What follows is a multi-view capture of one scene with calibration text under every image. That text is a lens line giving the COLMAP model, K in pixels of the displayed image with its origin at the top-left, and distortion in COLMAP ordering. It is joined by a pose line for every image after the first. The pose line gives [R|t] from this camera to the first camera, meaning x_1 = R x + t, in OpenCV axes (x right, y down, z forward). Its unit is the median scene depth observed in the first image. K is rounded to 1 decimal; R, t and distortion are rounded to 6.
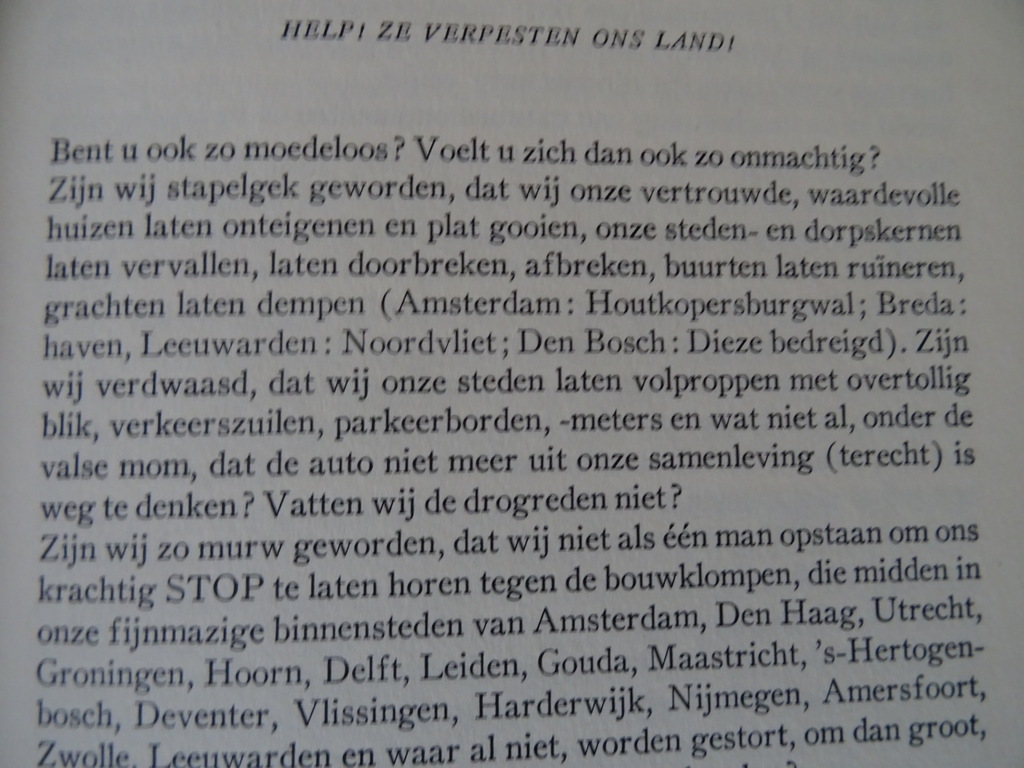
lens RADIAL K [[740.0, 0, 514.0], [0, 740.0, 374.7], [0, 0, 1]] dist [0.037959, -0.051597]
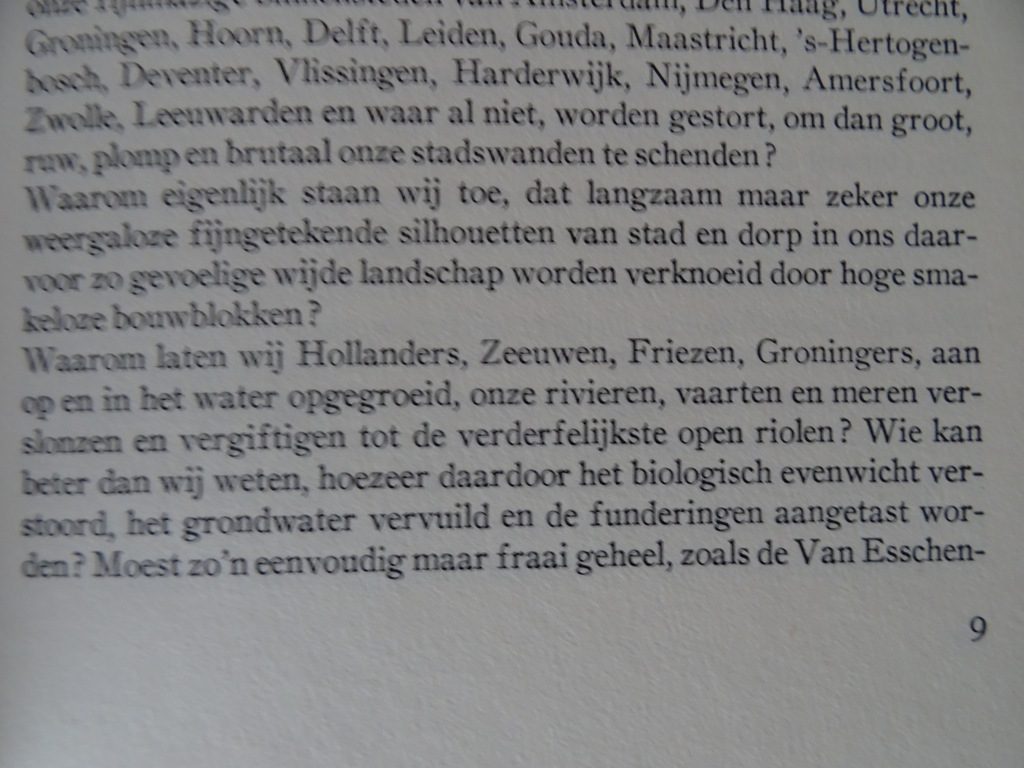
lens RADIAL K [[740.0, 0, 512.6], [0, 740.0, 374.2], [0, 0, 1]] dist [0.037959, -0.051597]
pose [[0.999554, 0.000576, -0.029871, 0.056366], [-0.000071, 0.999857, 0.016912, 0.809574], [0.029876, -0.016902, 0.999411, -0.013413]]
